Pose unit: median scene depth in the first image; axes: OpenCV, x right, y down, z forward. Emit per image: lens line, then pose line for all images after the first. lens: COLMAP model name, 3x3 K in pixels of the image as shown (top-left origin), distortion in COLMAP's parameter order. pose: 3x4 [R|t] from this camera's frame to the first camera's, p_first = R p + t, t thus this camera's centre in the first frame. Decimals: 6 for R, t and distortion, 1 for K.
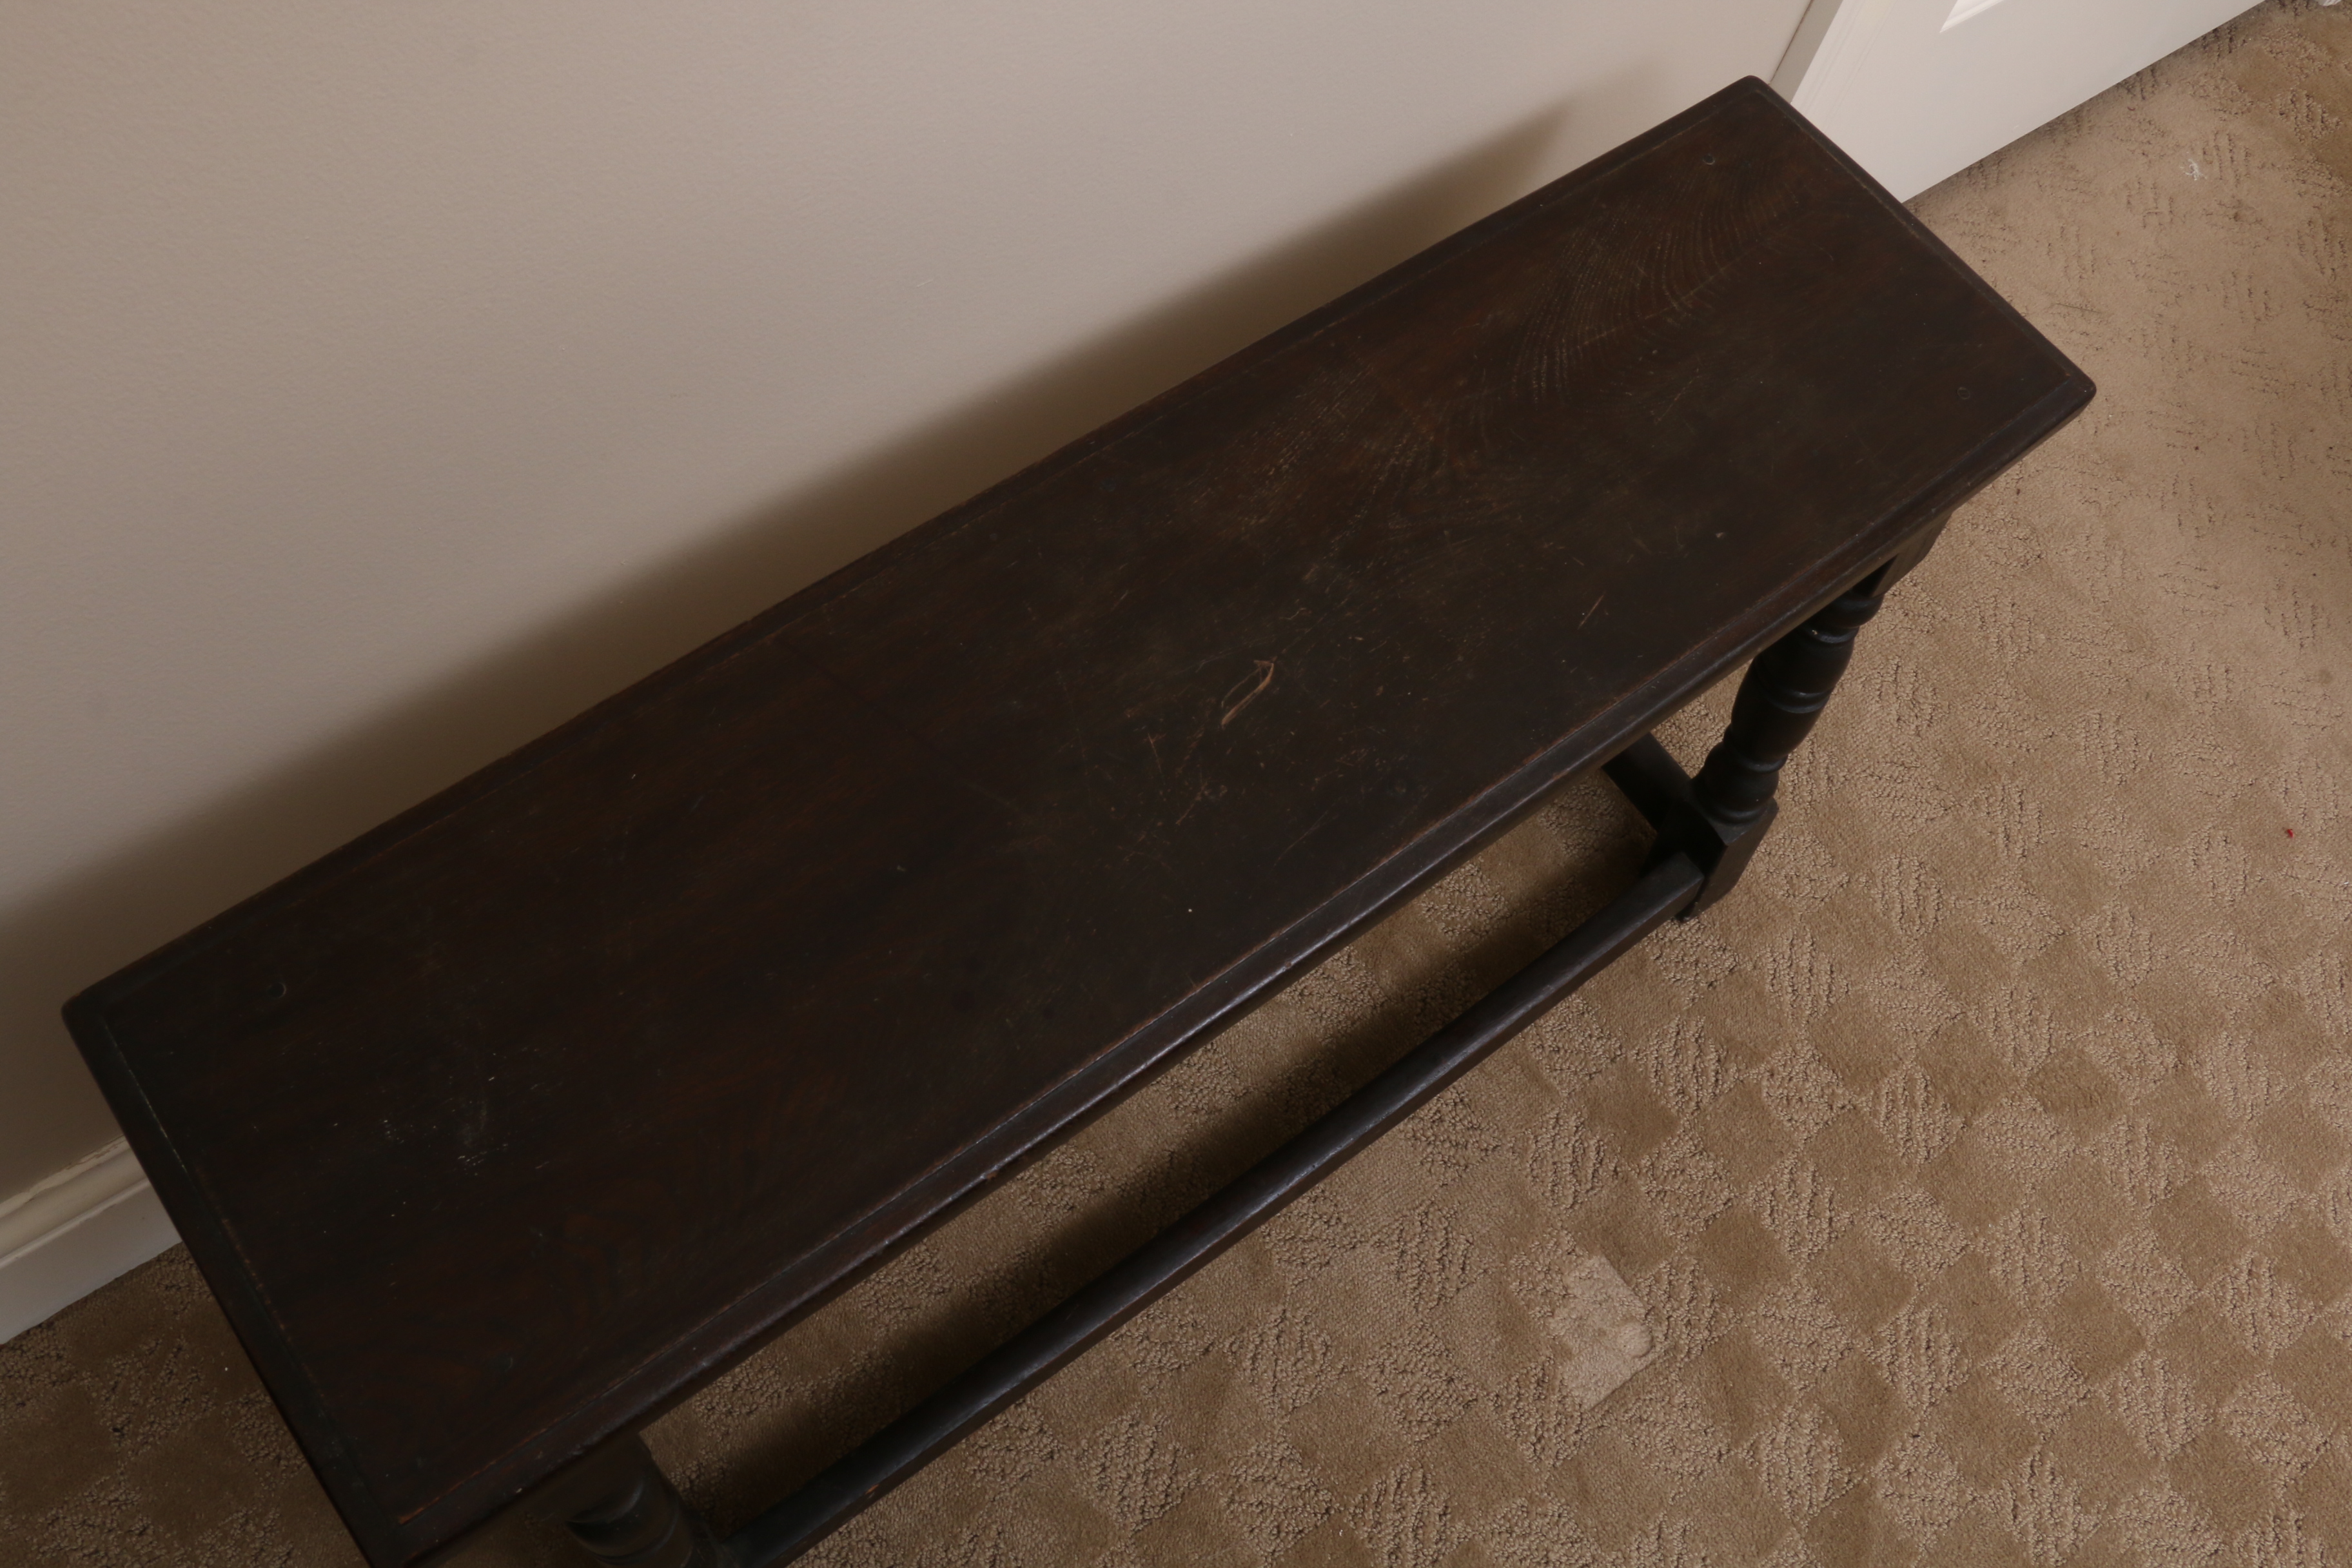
lens RADIAL K [[2120.5, 0, 1176.0], [0, 2120.5, 784.0], [0, 0, 1]] dist [-0.178573, -0.000143]
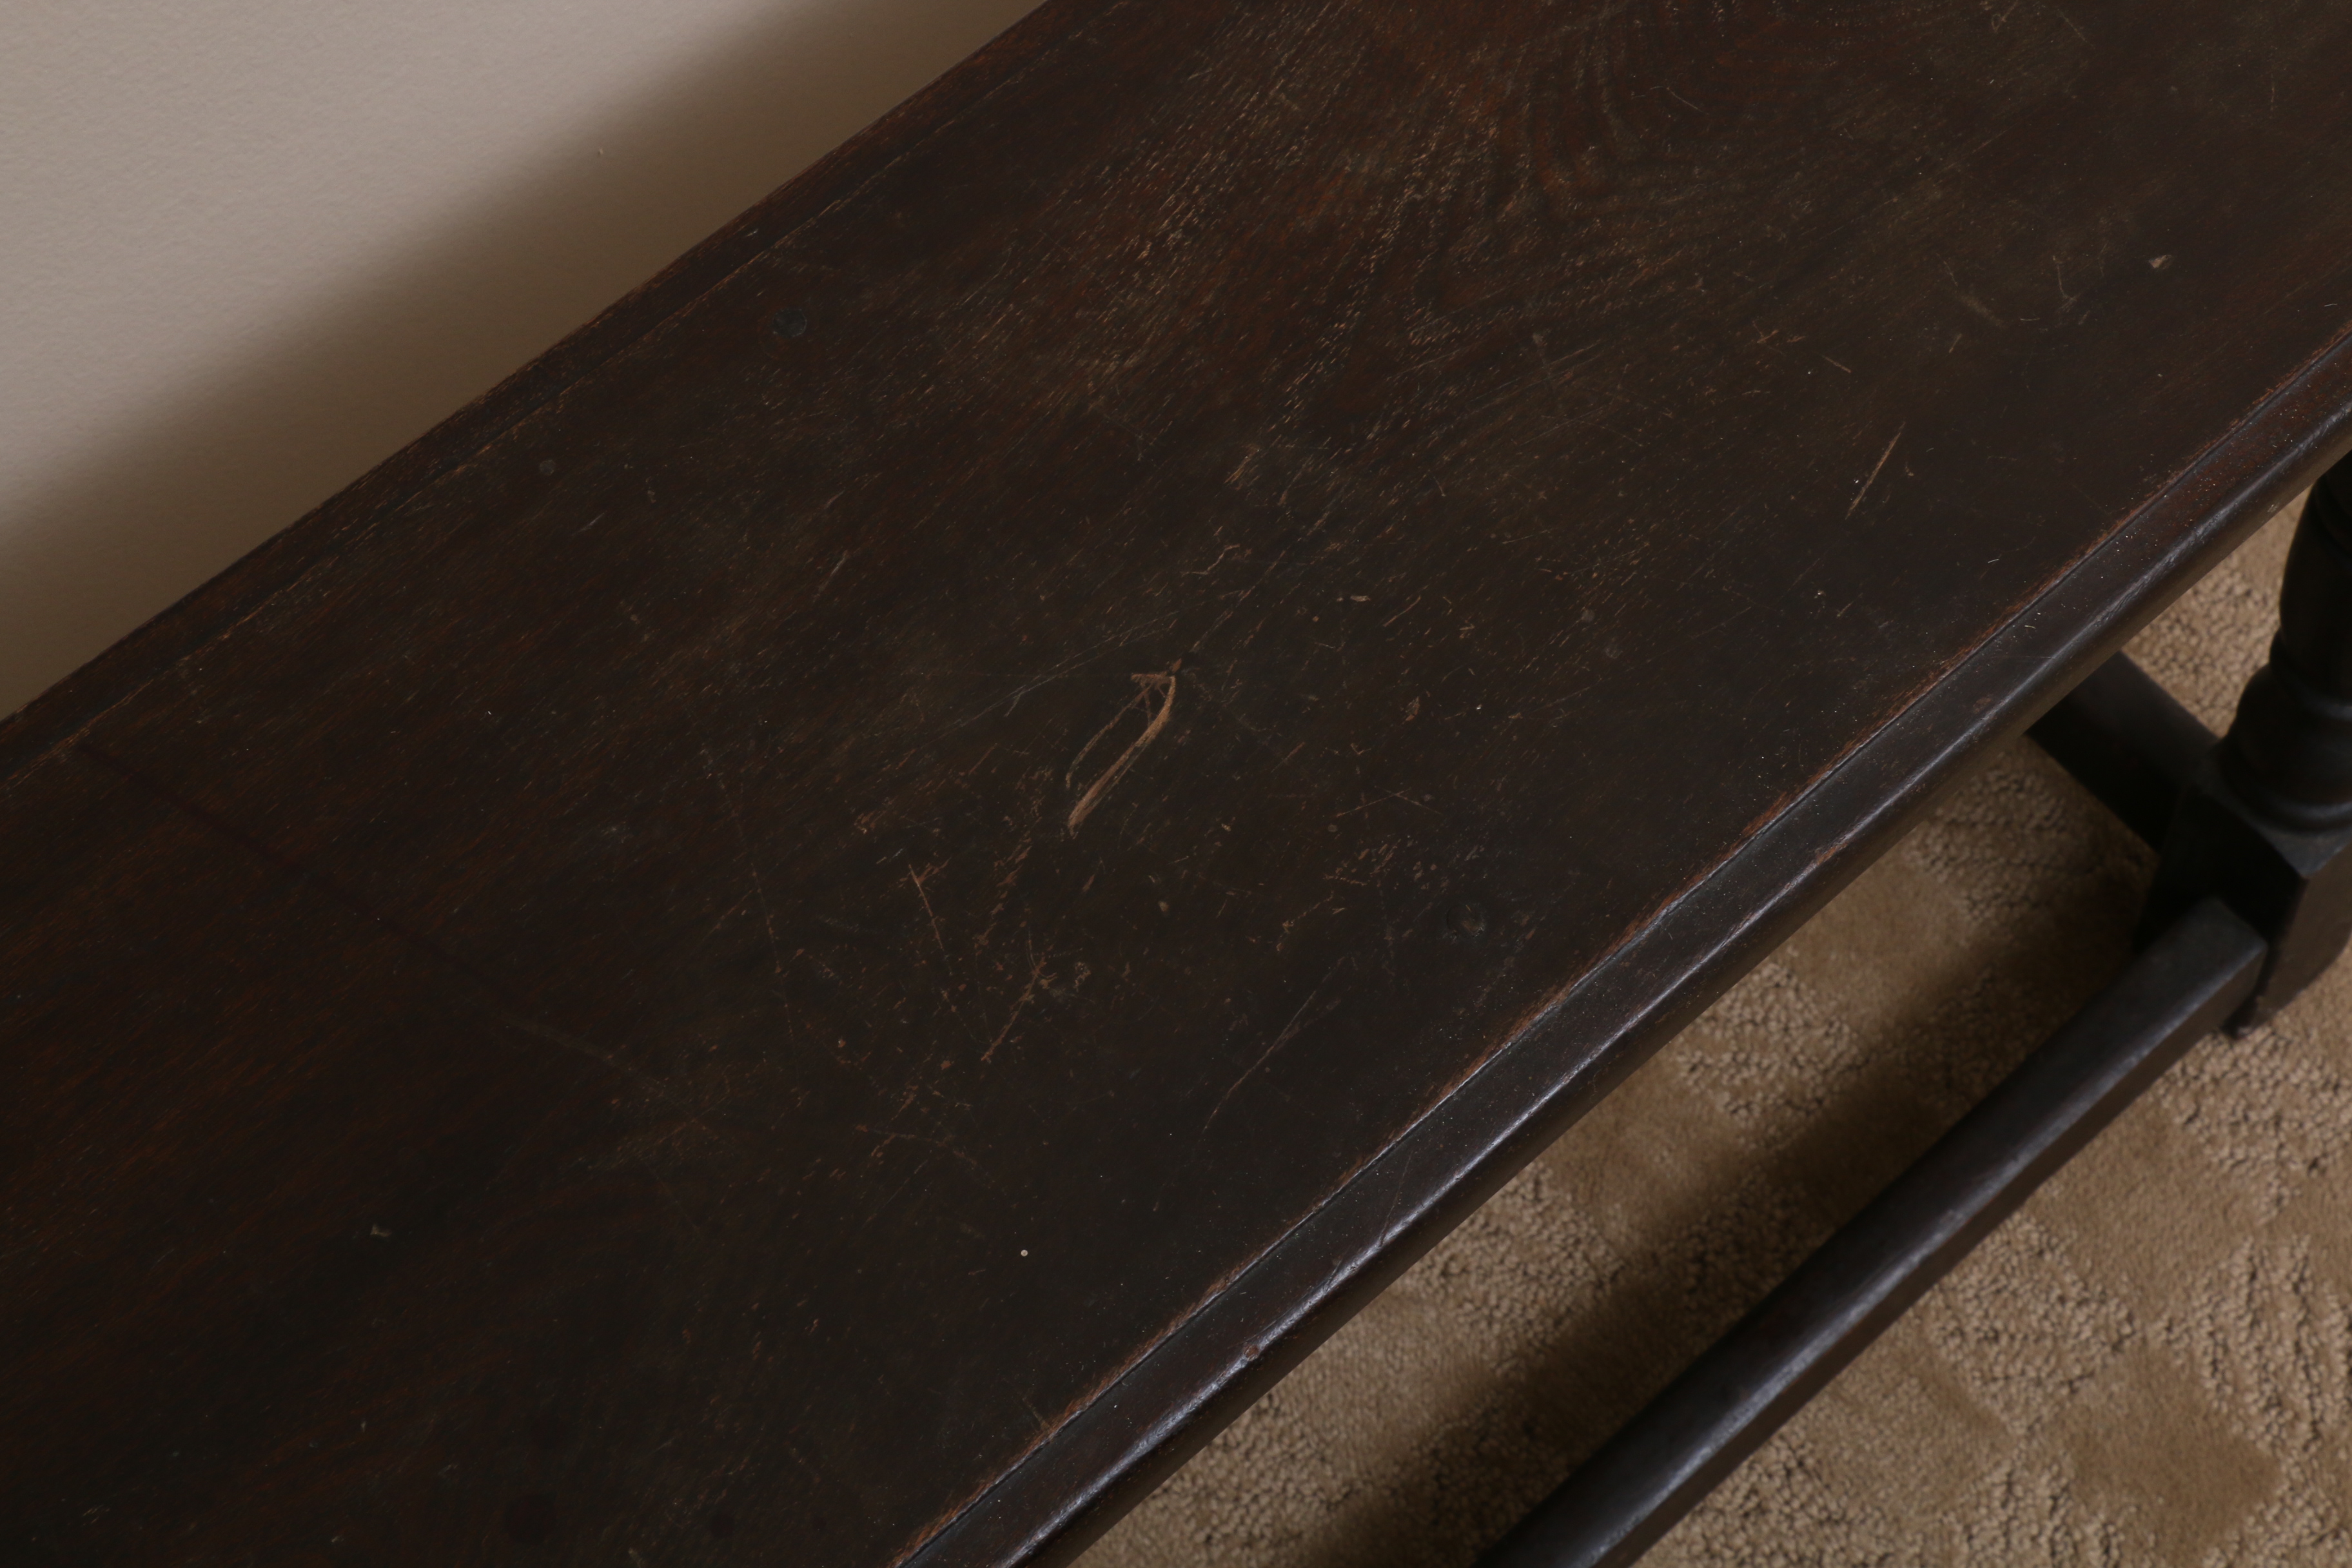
lens RADIAL K [[3931.5, 0, 1176.0], [0, 3931.5, 784.0], [0, 0, 1]] dist [0.000216, 0.686427]
pose [[0.992694, -0.110349, -0.048795, 0.055157], [0.110810, 0.993818, 0.006837, -0.025615], [0.047739, -0.012194, 0.998785, 0.097828]]
